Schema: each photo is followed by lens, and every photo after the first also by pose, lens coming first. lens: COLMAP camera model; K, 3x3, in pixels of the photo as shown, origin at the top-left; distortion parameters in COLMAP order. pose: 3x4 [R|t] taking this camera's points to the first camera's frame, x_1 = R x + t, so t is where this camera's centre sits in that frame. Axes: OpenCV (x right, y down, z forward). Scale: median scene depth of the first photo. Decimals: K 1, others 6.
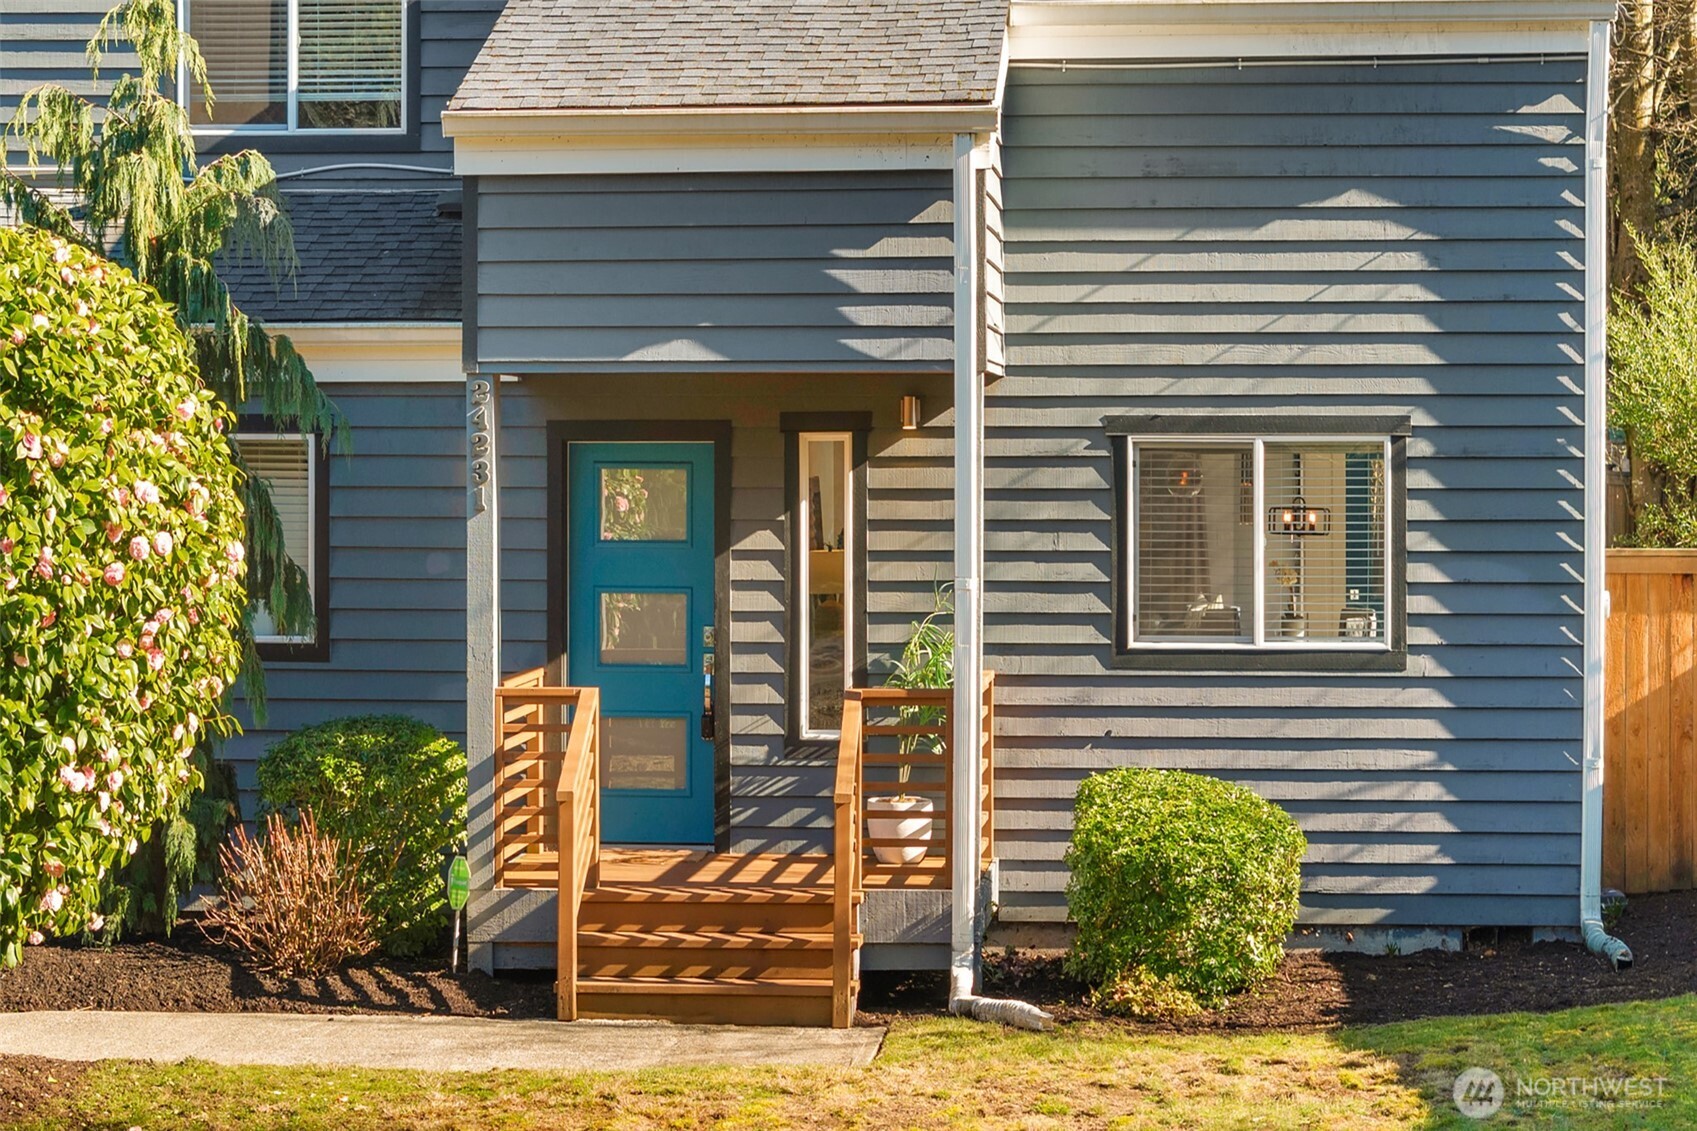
lens RADIAL K [[3464.9, 0, 848.5], [0, 3464.9, 565.5], [0, 0, 1]] dist [-0.089994, 0.233103]
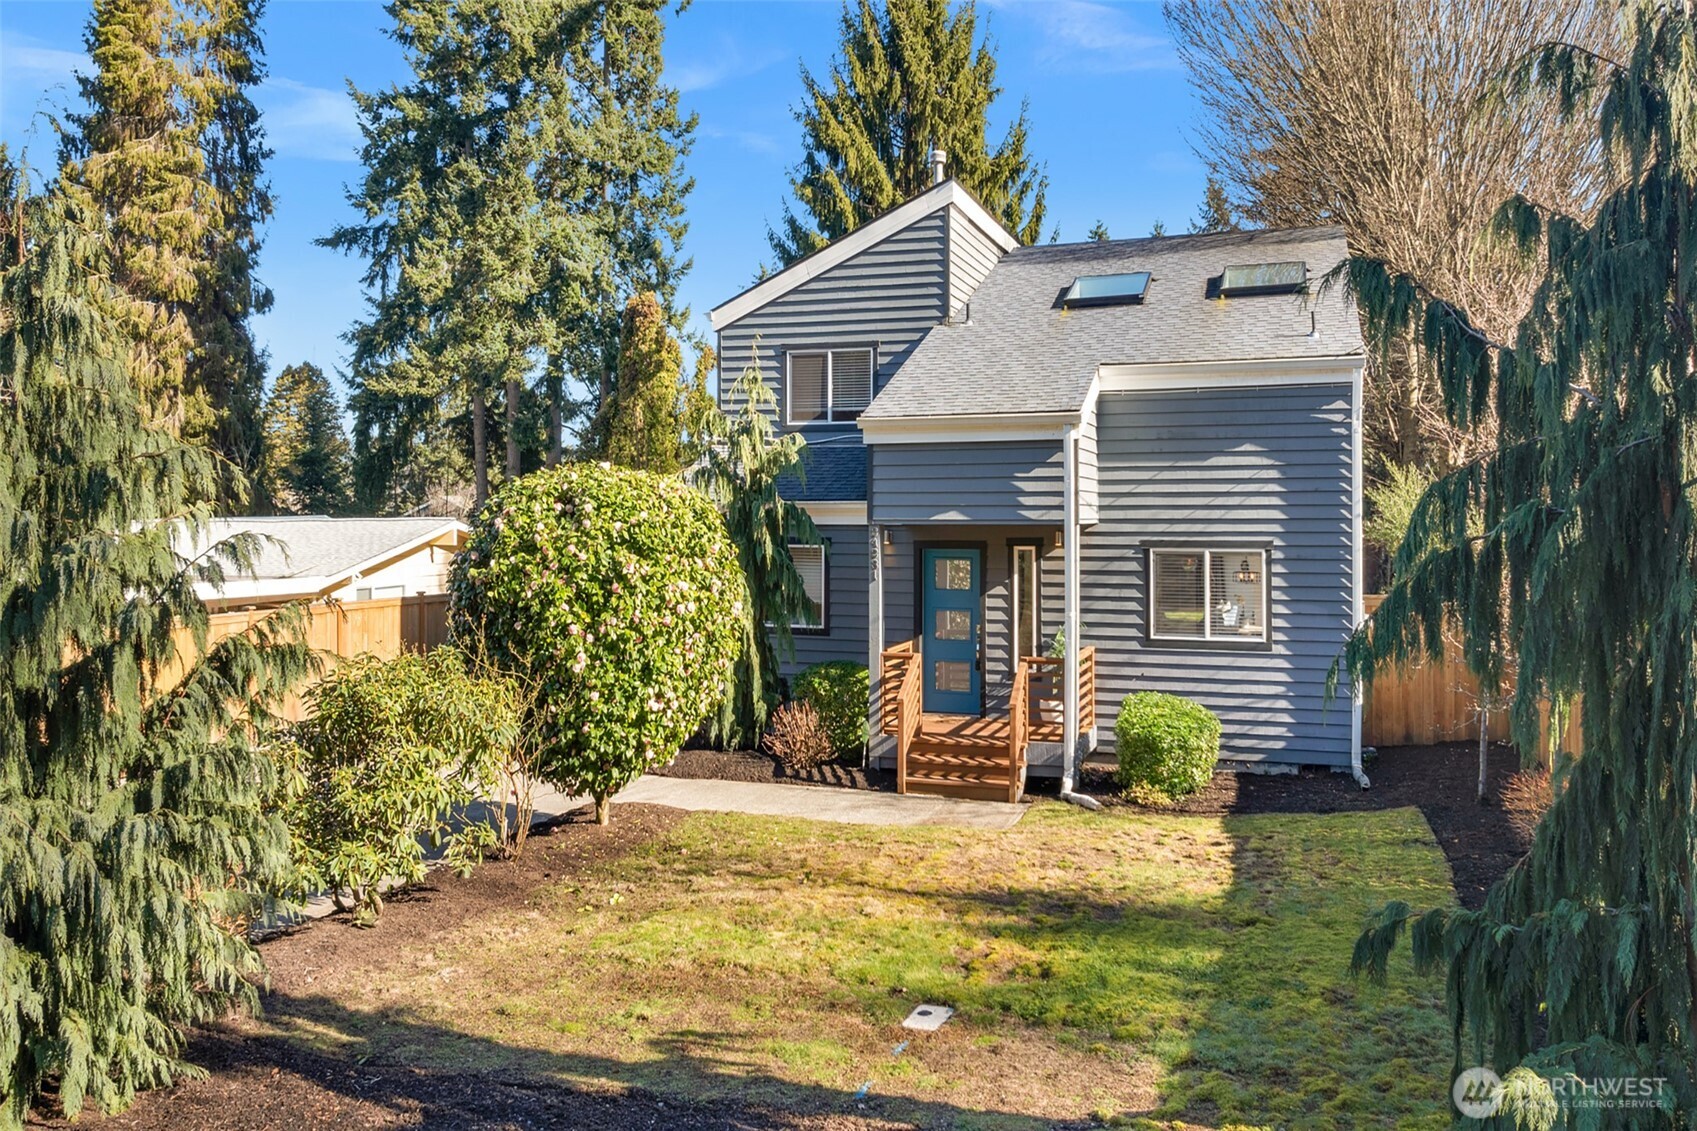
lens RADIAL K [[1289.5, 0, 849.0], [0, 1289.5, 535.4], [0, 0, 1]] dist [-0.004922, -0.005277]
pose [[0.978334, -0.000287, -0.207031, 0.065107], [-0.005472, 0.999614, -0.027243, -0.022498], [0.206959, 0.027786, 0.977955, 0.102136]]
